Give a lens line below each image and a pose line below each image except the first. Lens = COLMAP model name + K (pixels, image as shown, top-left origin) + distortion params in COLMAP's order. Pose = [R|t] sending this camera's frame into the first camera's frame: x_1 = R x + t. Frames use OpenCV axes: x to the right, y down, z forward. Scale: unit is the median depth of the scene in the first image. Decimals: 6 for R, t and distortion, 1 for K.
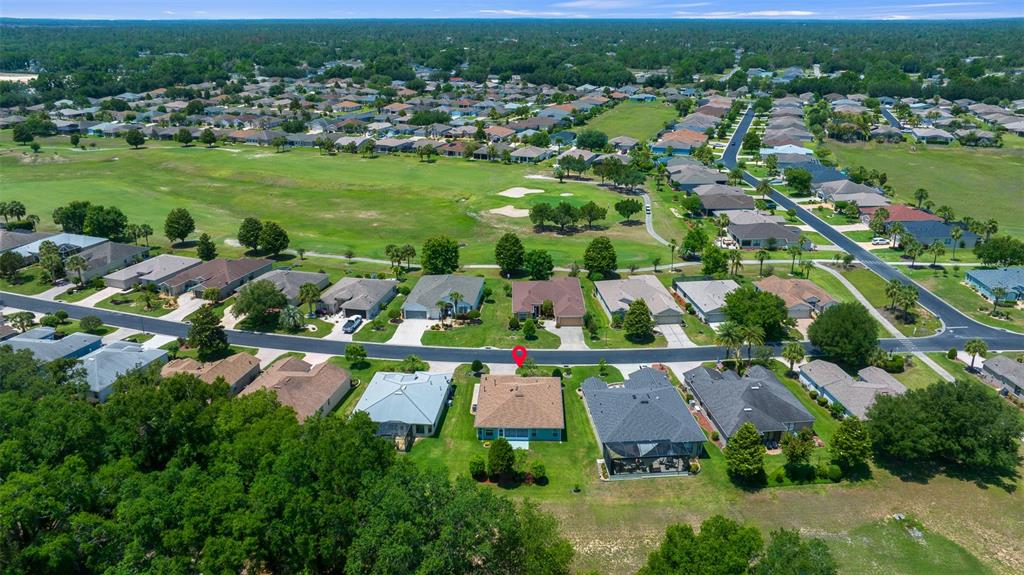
lens RADIAL K [[727.6, 0, 512.0], [0, 727.6, 287.5], [0, 0, 1]] dist [-0.002162, 0.001014]
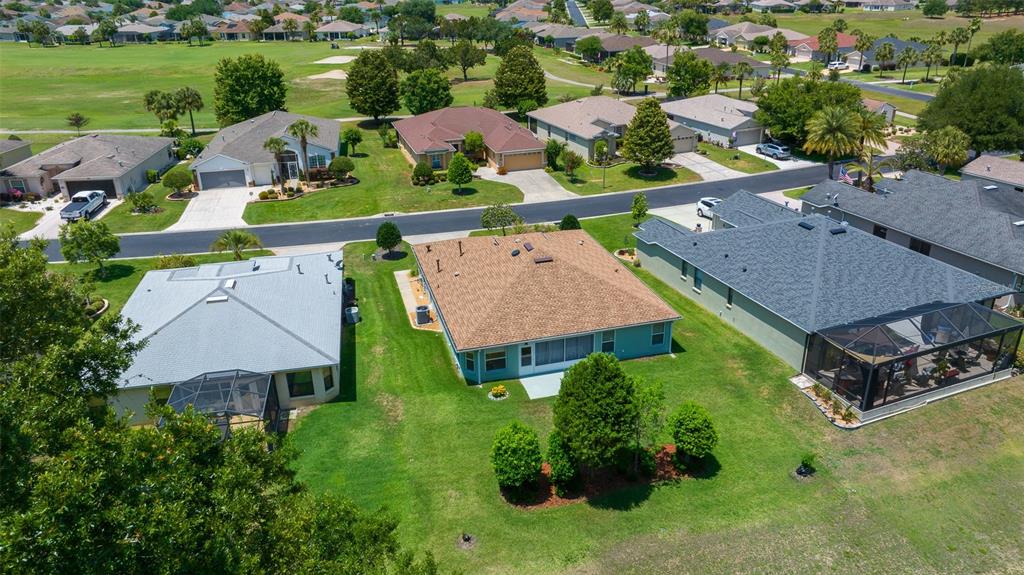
lens RADIAL K [[718.8, 0, 515.7], [0, 718.8, 284.0], [0, 0, 1]] dist [-0.017193, 0.004440]
pose [[0.953557, -0.132176, 0.270664, -0.087726], [0.117160, 0.990573, 0.070977, 0.103555], [-0.277493, -0.035969, 0.960054, 0.493422]]
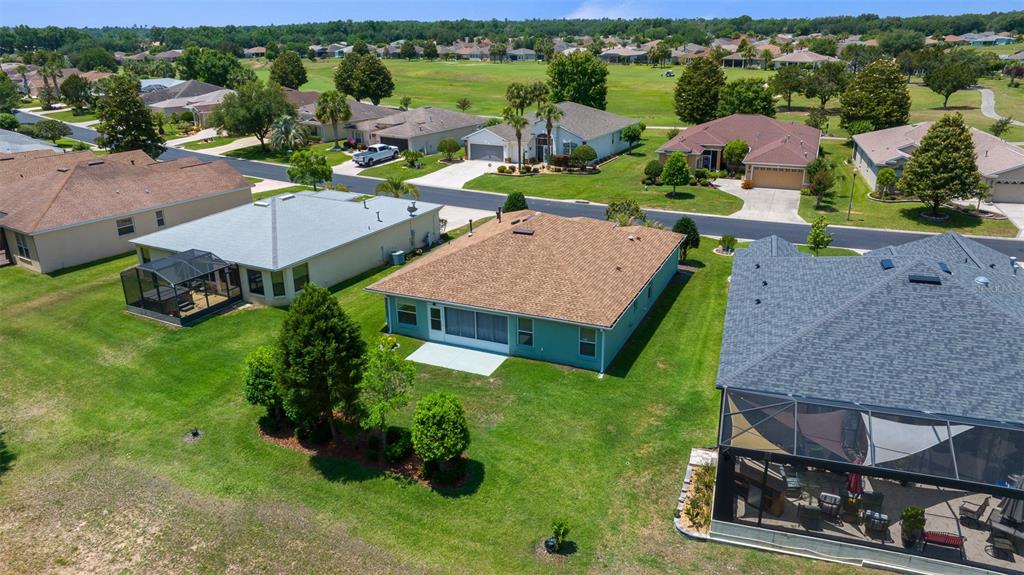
lens RADIAL K [[721.8, 0, 515.3], [0, 721.8, 284.5], [0, 0, 1]] dist [-0.048662, 0.059644]
pose [[0.922256, 0.122405, -0.366688, 0.106610], [-0.124525, 0.992054, 0.017967, 0.131749], [0.365974, 0.029092, 0.930170, 0.533857]]
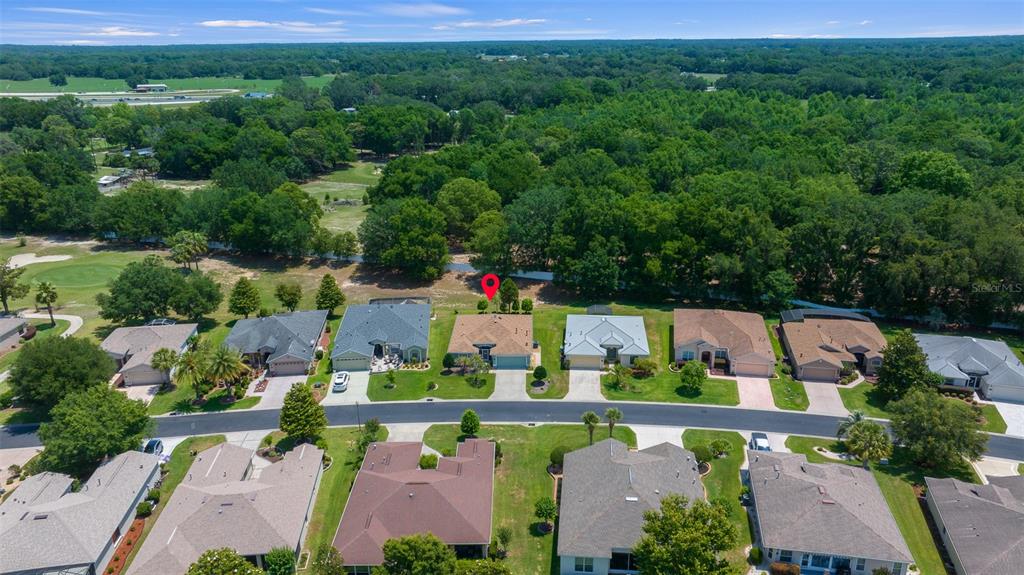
lens RADIAL K [[718.8, 0, 515.7], [0, 718.8, 284.0], [0, 0, 1]] dist [-0.017193, 0.004440]
pose [[-0.999883, 0.015286, -0.000969, -0.018206], [0.011203, 0.772993, 0.634316, -0.448580], [0.010445, 0.634231, -0.773073, 1.419009]]
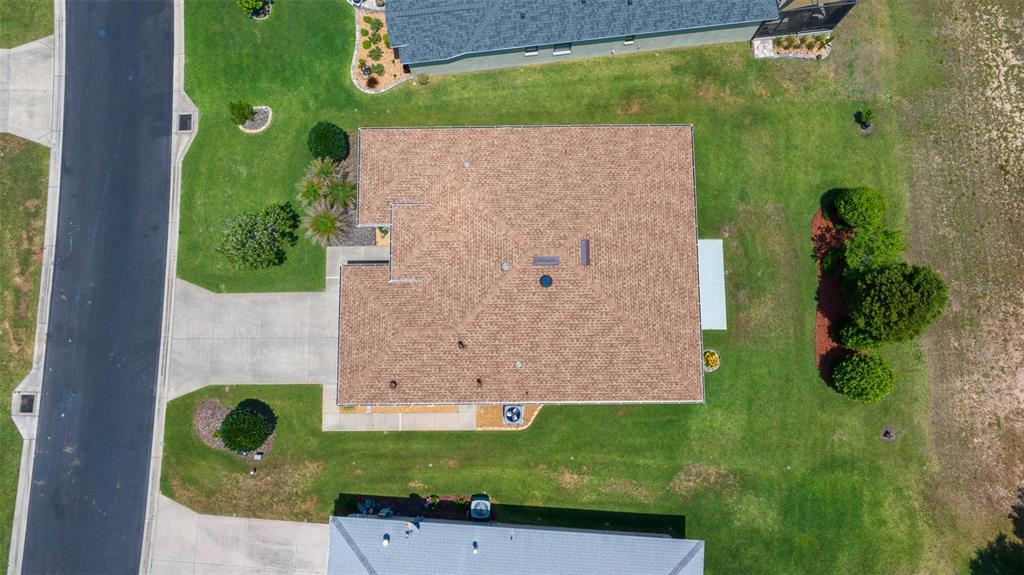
lens RADIAL K [[721.8, 0, 515.3], [0, 721.8, 284.5], [0, 0, 1]] dist [-0.048662, 0.059644]
pose [[-0.036368, -0.990252, 0.134459, -0.030700], [0.353565, 0.113096, 0.928548, -0.096055], [-0.934703, 0.081310, 0.346005, 0.729673]]
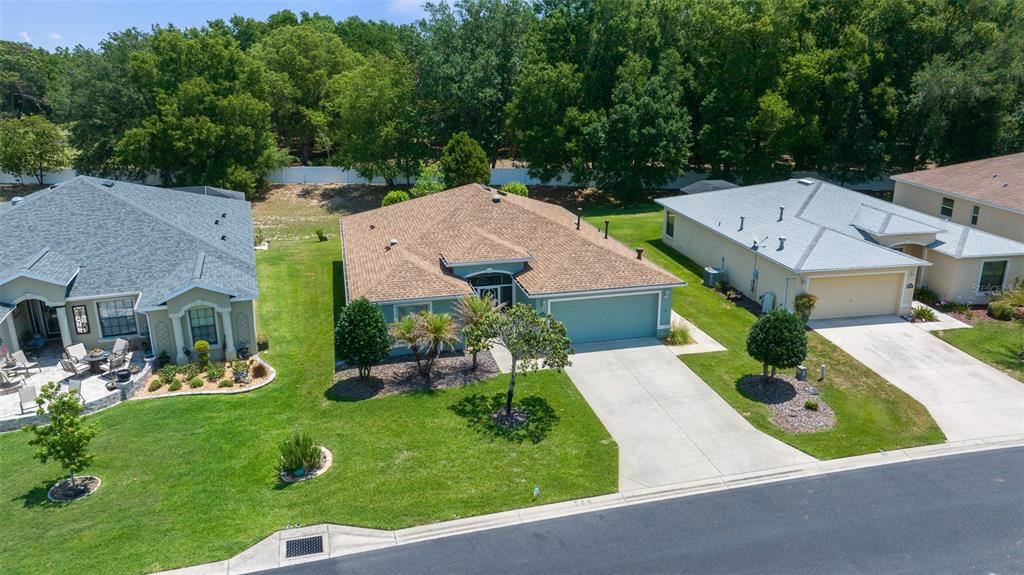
lens RADIAL K [[718.8, 0, 515.7], [0, 718.8, 284.0], [0, 0, 1]] dist [-0.017193, 0.004440]
pose [[-0.962537, 0.088046, -0.256459, 0.062101], [-0.086998, 0.795531, 0.599635, -0.013532], [0.256817, 0.599482, -0.758068, 1.008289]]
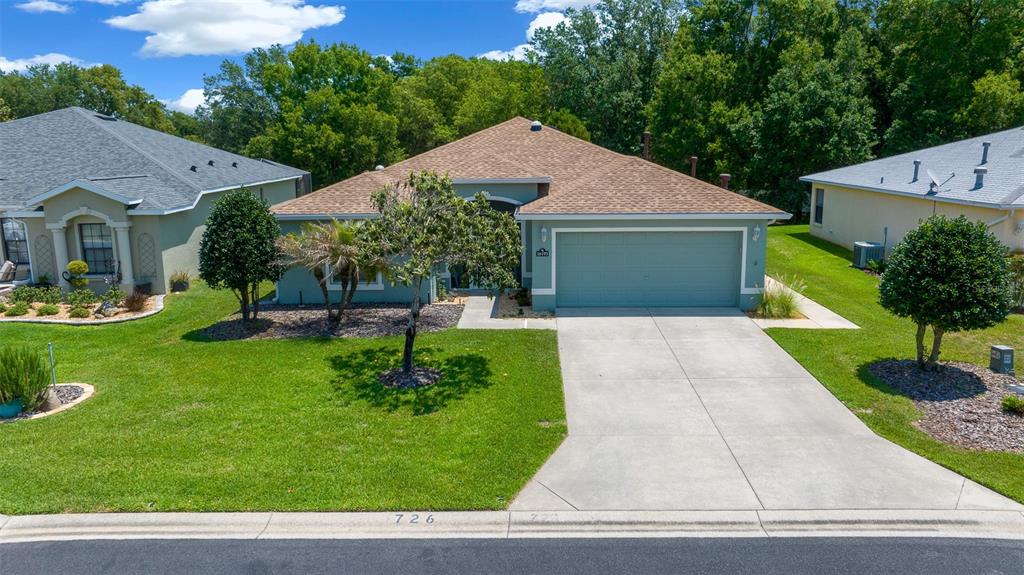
lens RADIAL K [[721.8, 0, 515.3], [0, 721.8, 284.5], [0, 0, 1]] dist [-0.048662, 0.059644]
pose [[-0.999884, 0.015051, 0.002194, 0.009708], [0.014011, 0.855235, 0.518050, 0.050717], [0.005921, 0.518021, -0.855347, 0.975733]]
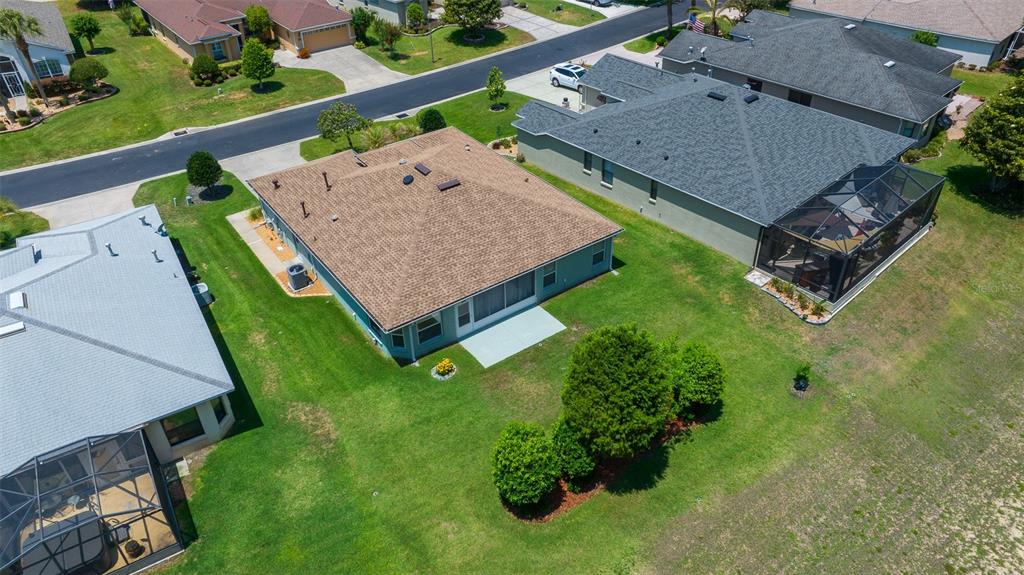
lens RADIAL K [[718.8, 0, 515.7], [0, 718.8, 284.0], [0, 0, 1]] dist [-0.017193, 0.004440]
pose [[0.790217, -0.363786, 0.493170, -0.106412], [0.225449, 0.920881, 0.318043, 0.075087], [-0.569851, -0.140138, 0.809711, 0.570313]]
